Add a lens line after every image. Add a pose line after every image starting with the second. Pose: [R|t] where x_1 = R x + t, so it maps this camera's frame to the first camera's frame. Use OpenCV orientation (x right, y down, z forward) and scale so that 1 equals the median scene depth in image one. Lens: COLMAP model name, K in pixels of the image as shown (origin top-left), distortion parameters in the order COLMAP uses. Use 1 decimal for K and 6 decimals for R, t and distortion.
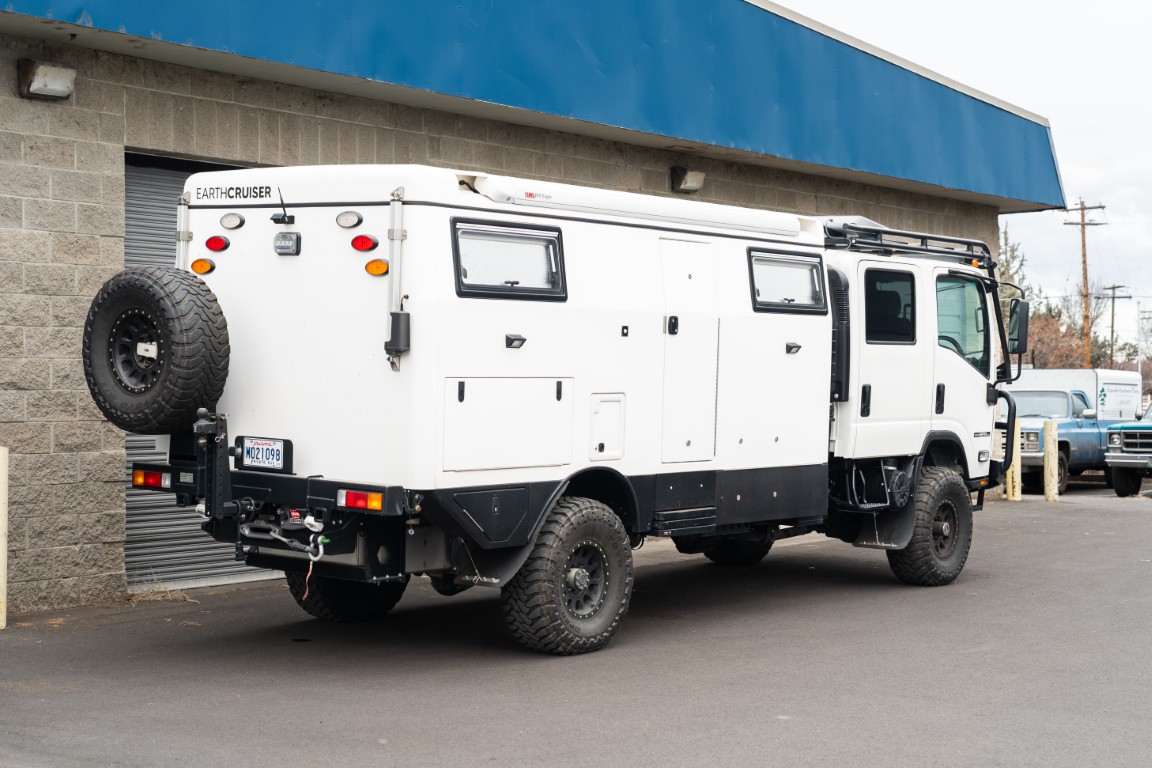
lens RADIAL K [[1894.9, 0, 576.0], [0, 1894.9, 384.0], [0, 0, 1]] dist [0.064781, 0.200636]
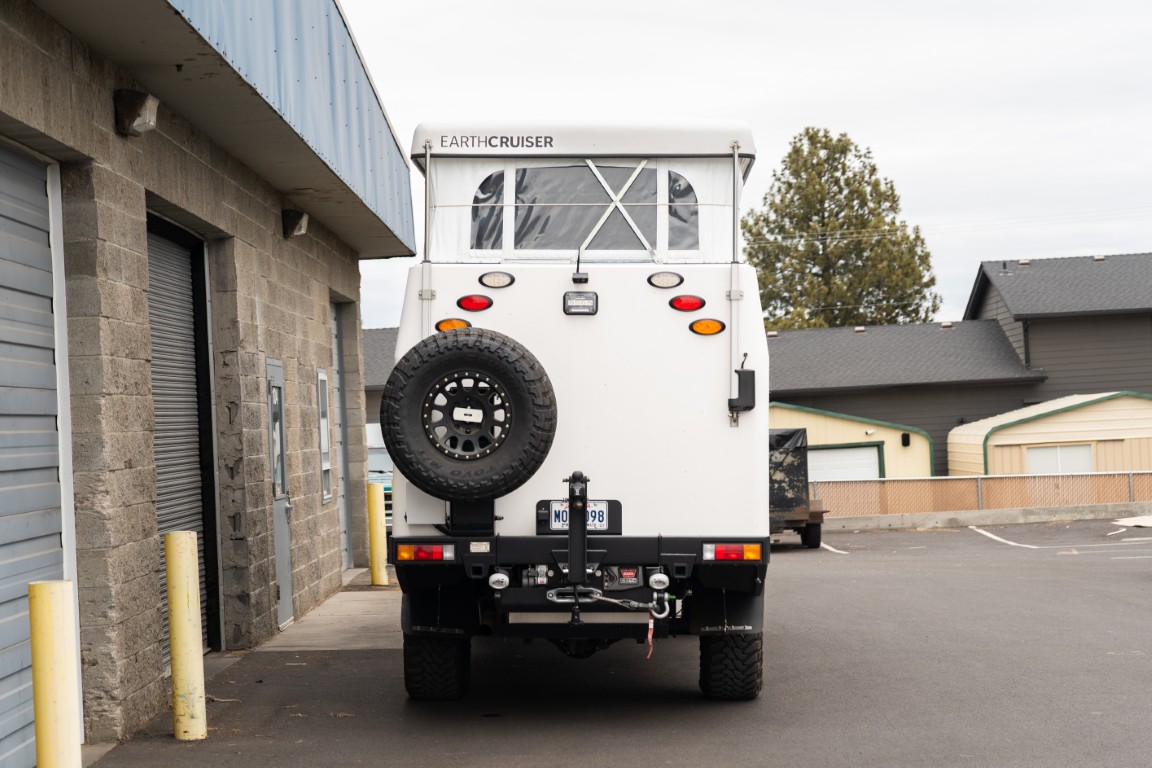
lens RADIAL K [[2387.1, 0, 576.0], [0, 2387.1, 384.0], [0, 0, 1]] dist [0.040886, 0.184306]
pose [[0.805742, -0.020111, 0.591925, -0.845692], [0.038129, 0.999111, -0.017957, -0.009116], [-0.591037, 0.037038, 0.805793, -0.000467]]
